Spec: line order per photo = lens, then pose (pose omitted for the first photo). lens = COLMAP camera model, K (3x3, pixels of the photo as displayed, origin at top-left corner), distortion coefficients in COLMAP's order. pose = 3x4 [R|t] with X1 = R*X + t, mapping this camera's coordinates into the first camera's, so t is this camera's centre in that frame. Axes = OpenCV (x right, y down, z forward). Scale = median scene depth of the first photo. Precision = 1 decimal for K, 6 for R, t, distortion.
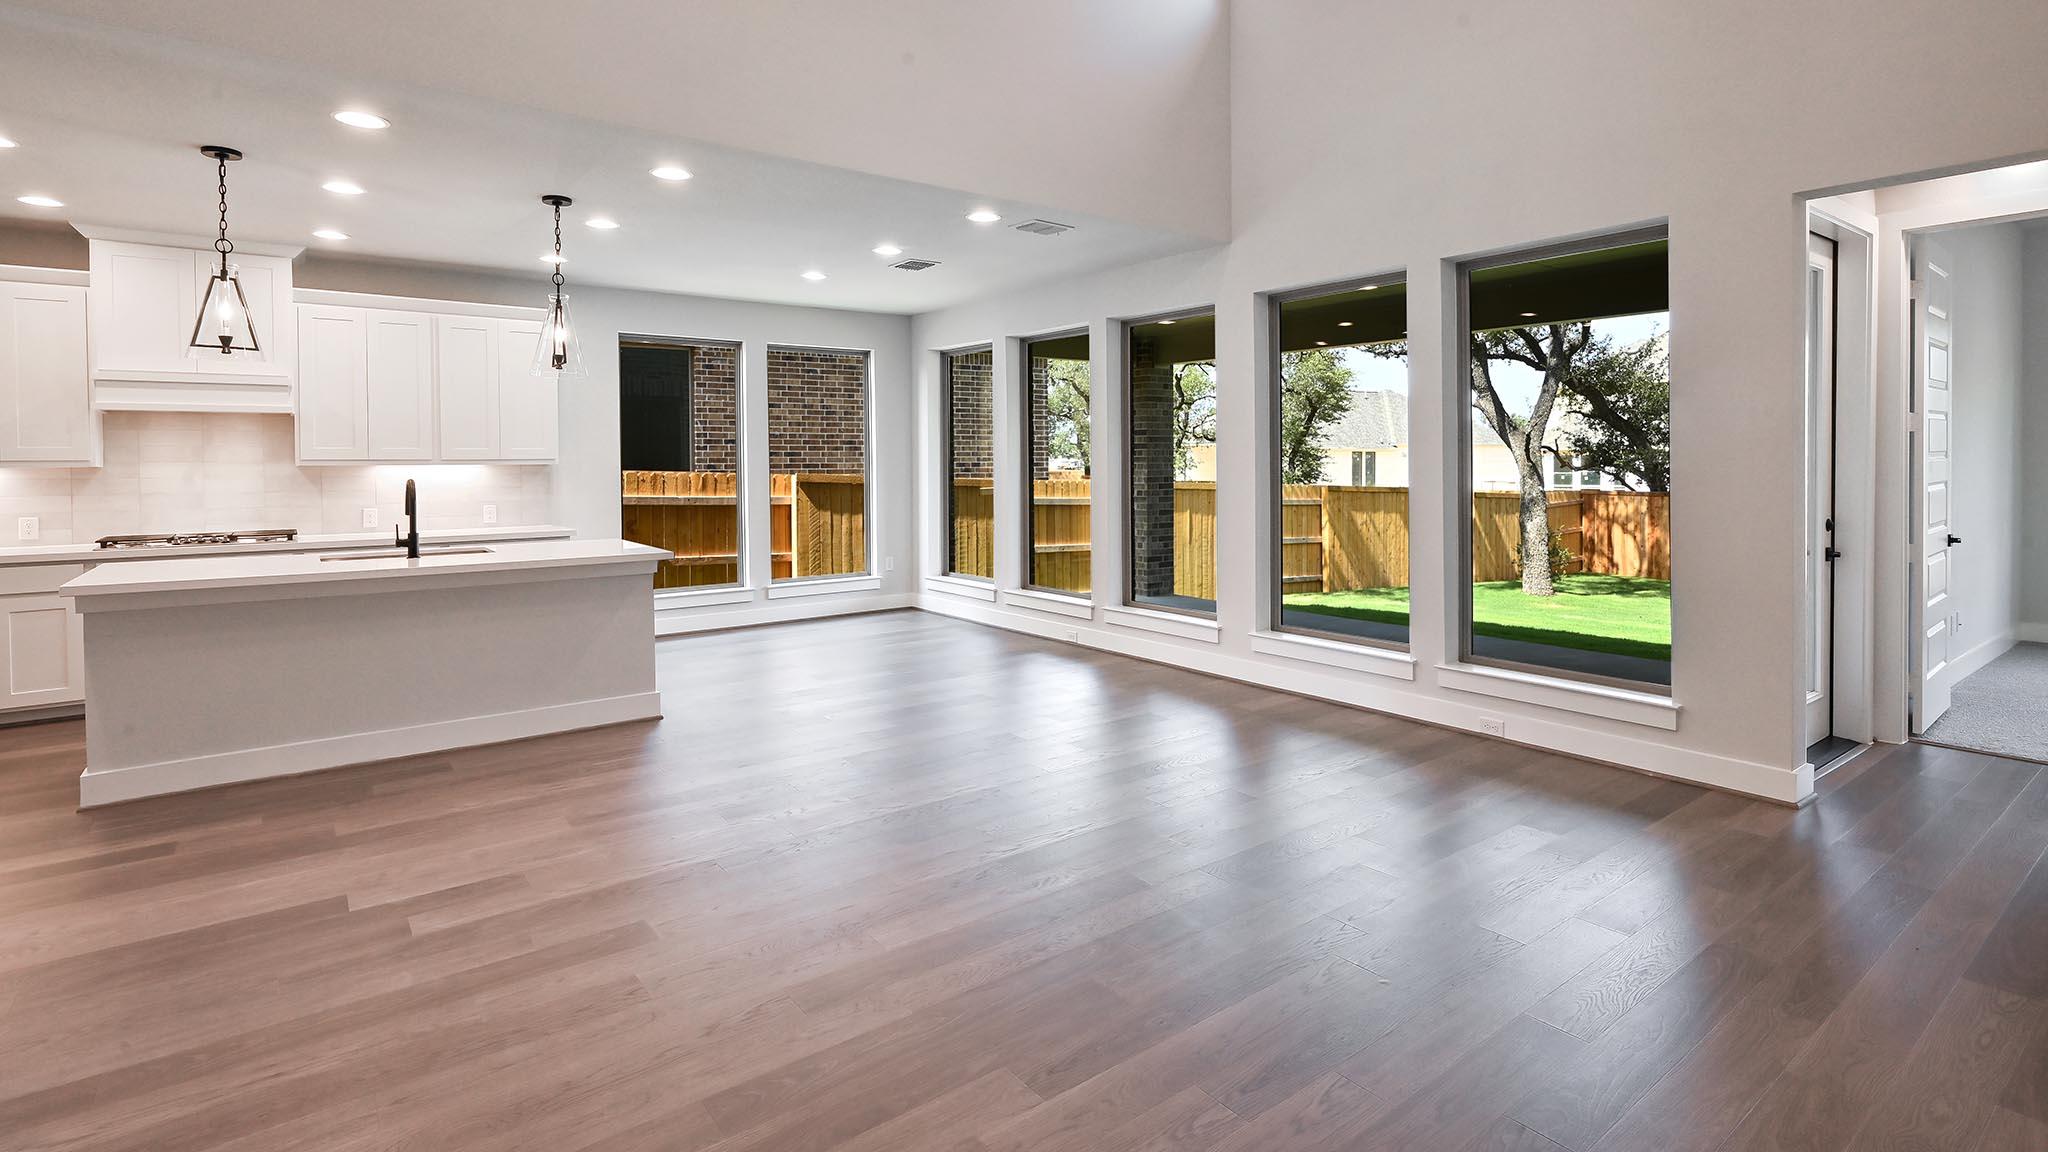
lens RADIAL K [[1005.6, 0, 1028.4], [0, 1005.6, 530.6], [0, 0, 1]] dist [0.001240, 0.000201]
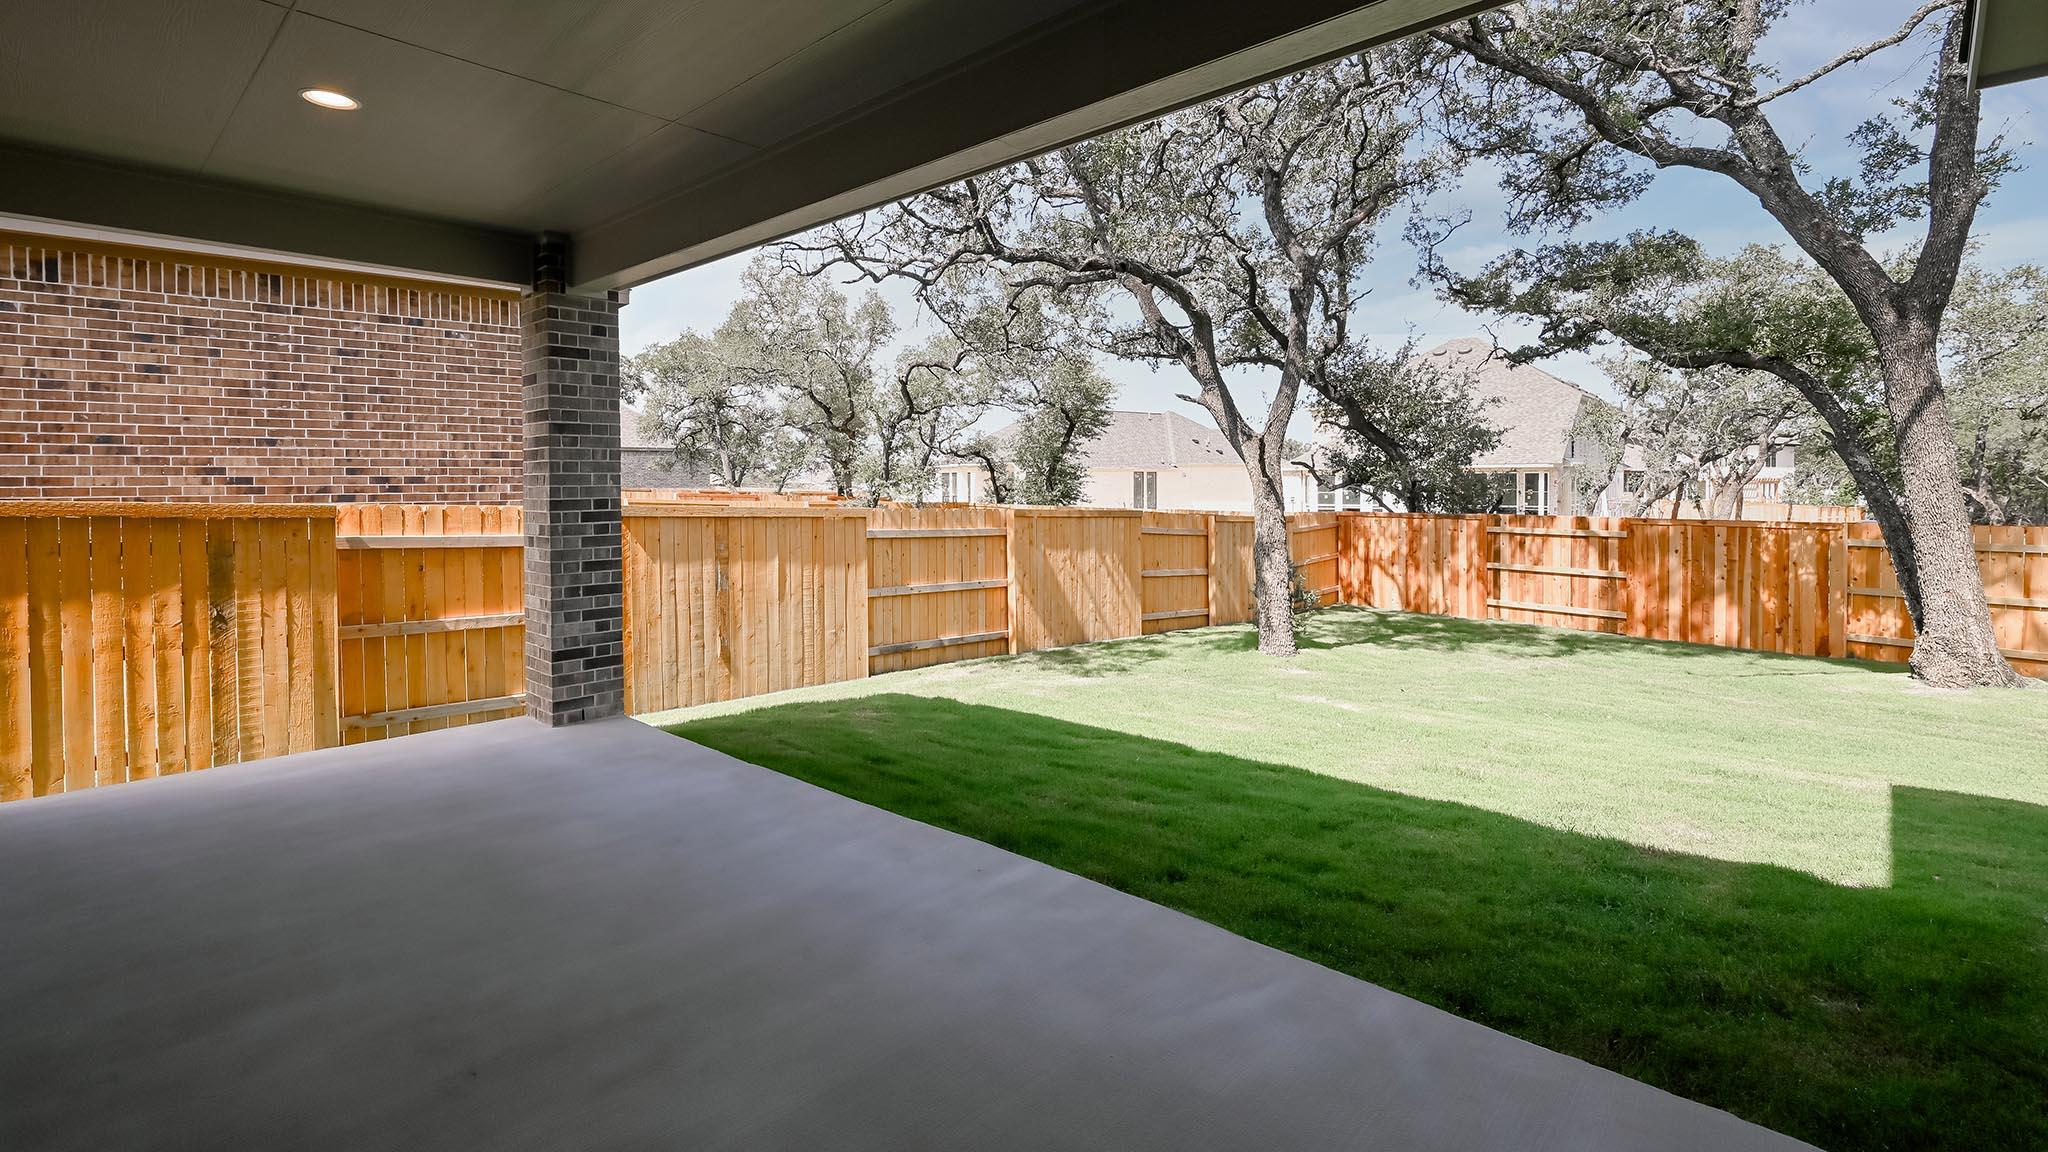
lens RADIAL K [[988.4, 0, 1024.0], [0, 988.4, 576.0], [0, 0, 1]] dist [-0.001656, -0.000203]
pose [[0.982545, -0.018435, 0.185111, 0.114048], [0.013697, 0.999546, 0.026845, -0.010259], [-0.185522, -0.023841, 0.982351, 0.191040]]
